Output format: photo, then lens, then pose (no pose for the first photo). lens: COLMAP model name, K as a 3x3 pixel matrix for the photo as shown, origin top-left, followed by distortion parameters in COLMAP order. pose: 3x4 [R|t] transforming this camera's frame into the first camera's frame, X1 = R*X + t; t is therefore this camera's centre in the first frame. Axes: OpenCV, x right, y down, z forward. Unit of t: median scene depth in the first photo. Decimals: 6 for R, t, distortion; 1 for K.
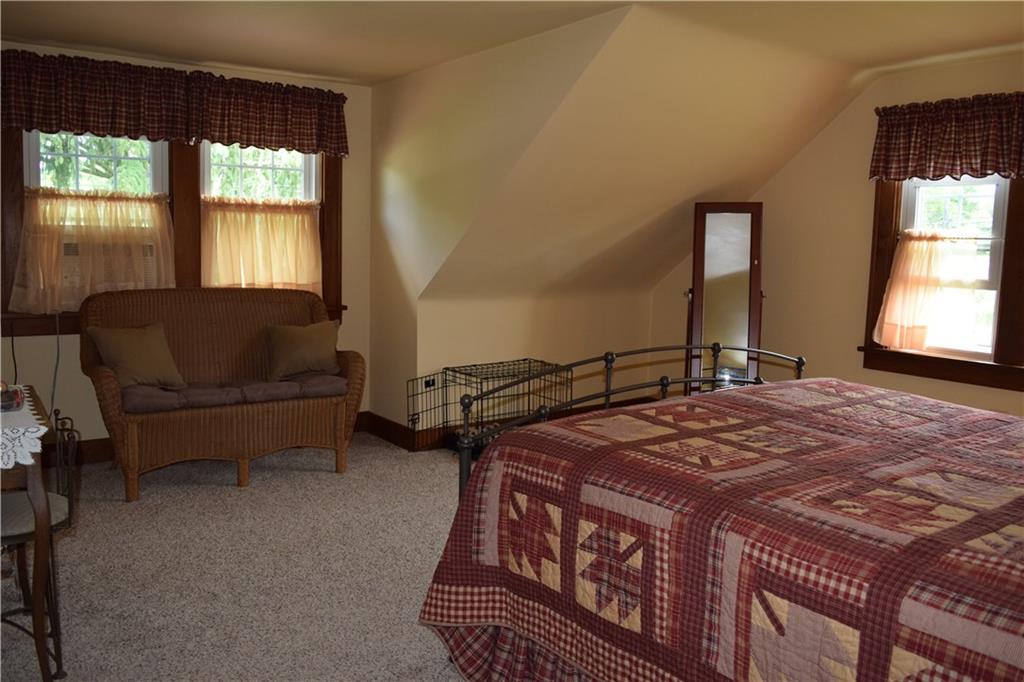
lens RADIAL K [[811.4, 0, 510.9], [0, 811.4, 338.3], [0, 0, 1]] dist [-0.083443, 0.017720]
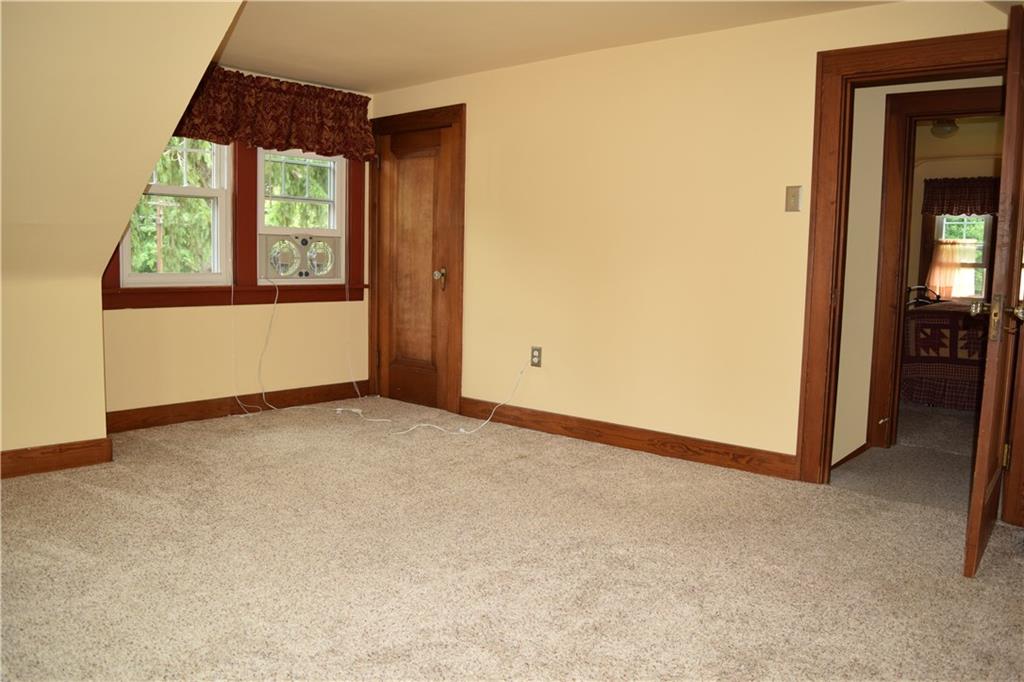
lens RADIAL K [[811.4, 0, 510.7], [0, 811.4, 340.6], [0, 0, 1]] dist [-0.083443, 0.017720]
pose [[0.975010, -0.026047, 0.220628, -2.106302], [0.027431, 0.999619, -0.003211, 0.201678], [-0.220460, 0.009183, 0.975353, -1.497219]]
